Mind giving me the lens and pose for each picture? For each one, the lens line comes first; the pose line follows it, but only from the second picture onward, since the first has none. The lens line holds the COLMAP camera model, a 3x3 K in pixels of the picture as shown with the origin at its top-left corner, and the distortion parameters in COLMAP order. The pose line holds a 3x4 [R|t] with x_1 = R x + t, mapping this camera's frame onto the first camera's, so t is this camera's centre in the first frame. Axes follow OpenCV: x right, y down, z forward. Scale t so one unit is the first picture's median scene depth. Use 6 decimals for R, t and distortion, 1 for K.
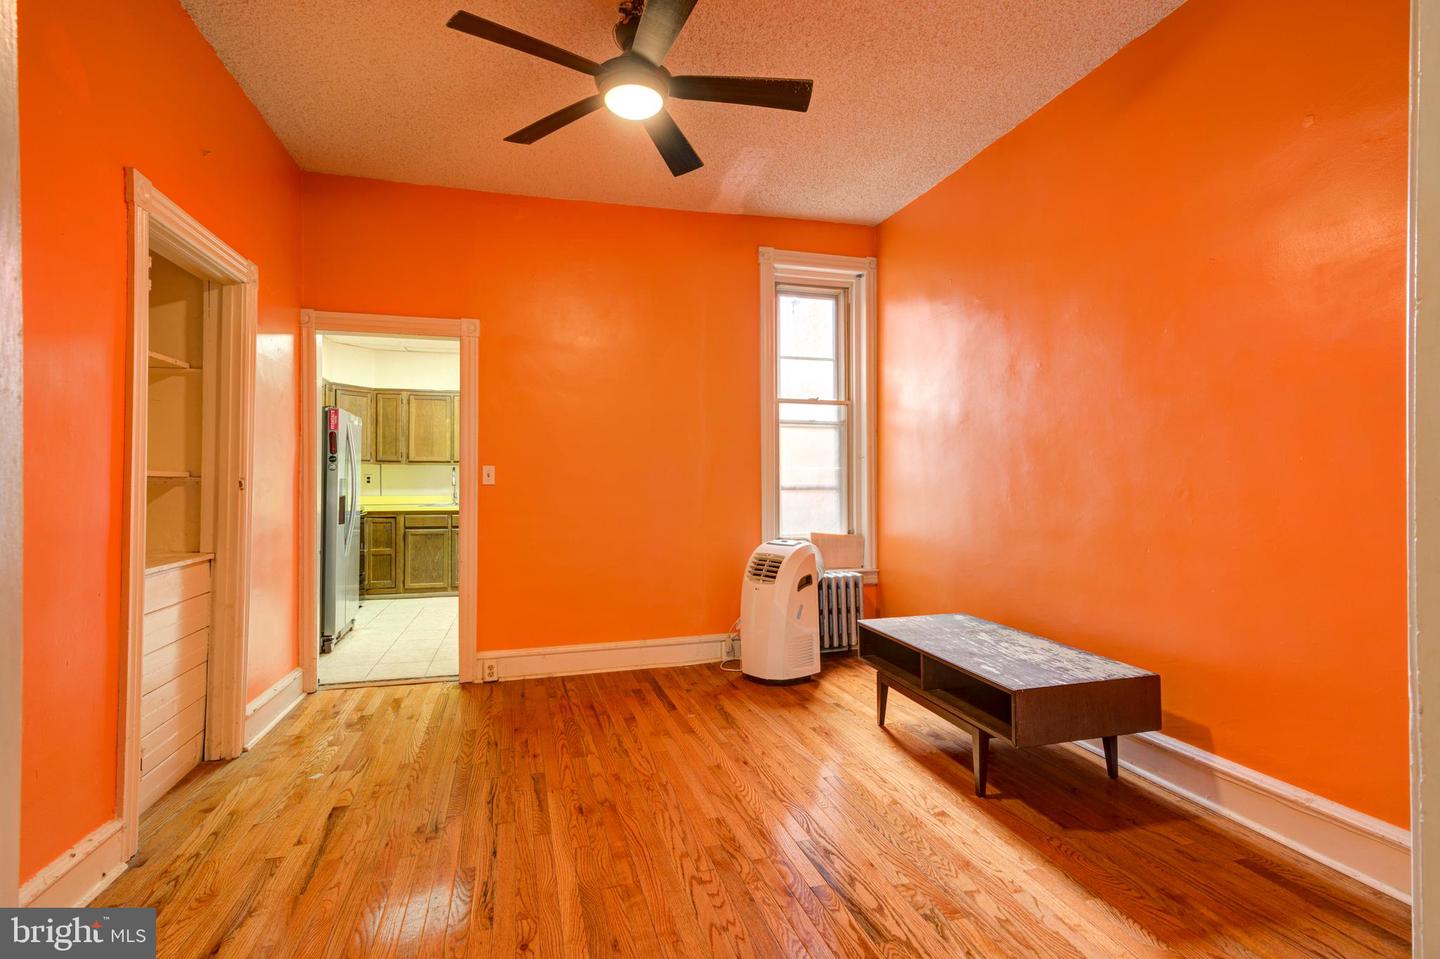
lens RADIAL K [[690.8, 0, 709.3], [0, 690.8, 474.8], [0, 0, 1]] dist [0.000848, 0.001597]
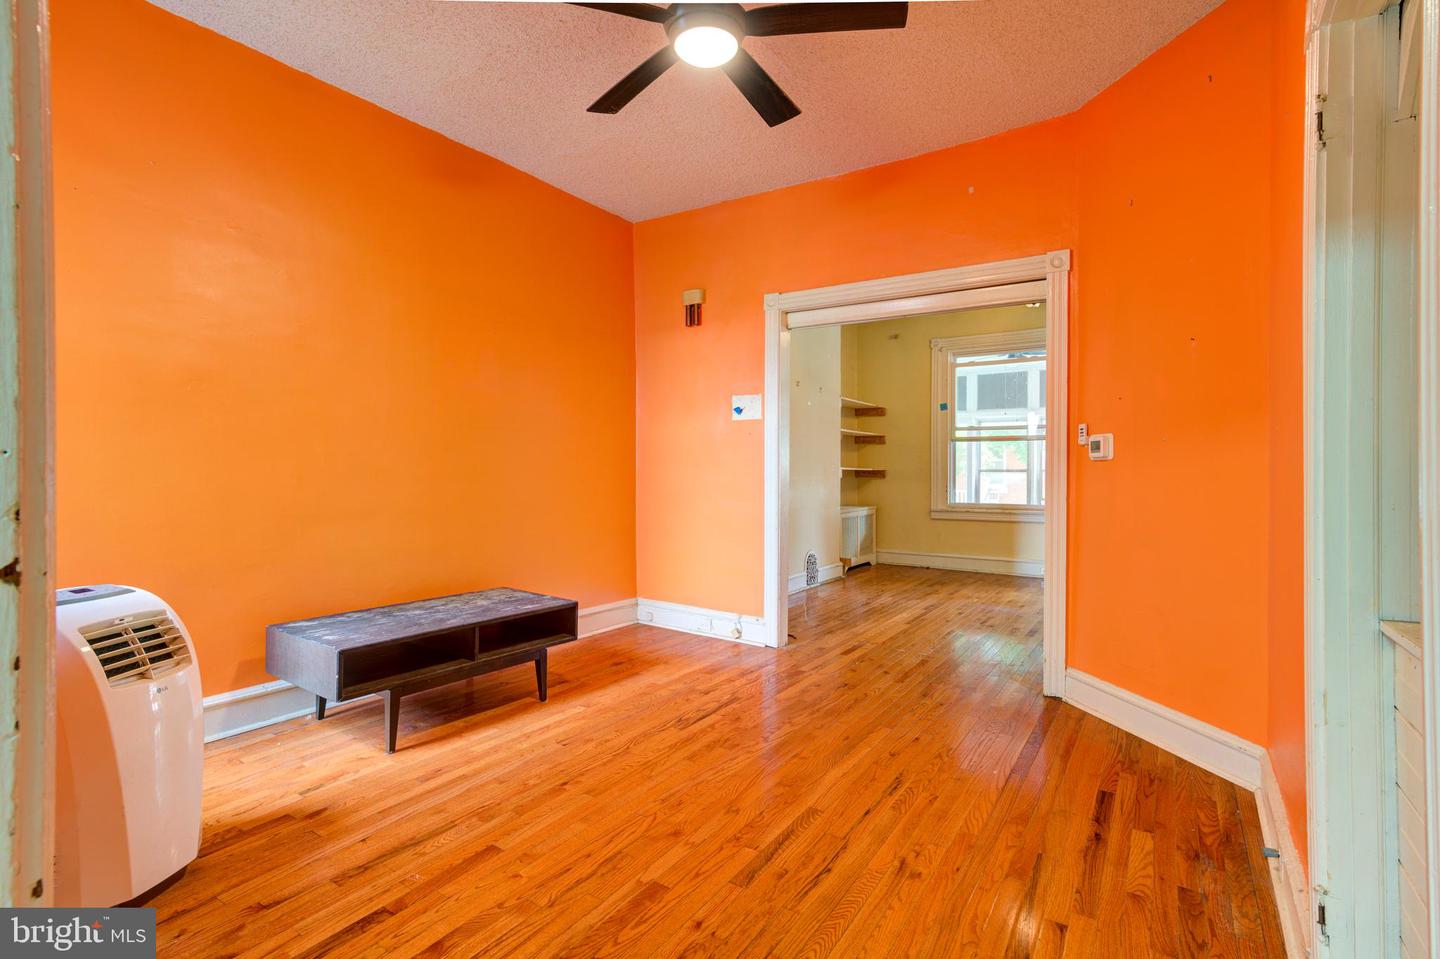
lens RADIAL K [[667.1, 0, 717.5], [0, 667.1, 458.8], [0, 0, 1]] dist [0.000252, 0.000403]
pose [[-0.642313, 0.009147, 0.766388, -0.904400], [-0.012332, 0.999676, -0.022267, 0.025340], [-0.766343, -0.023753, -0.641992, 1.750275]]
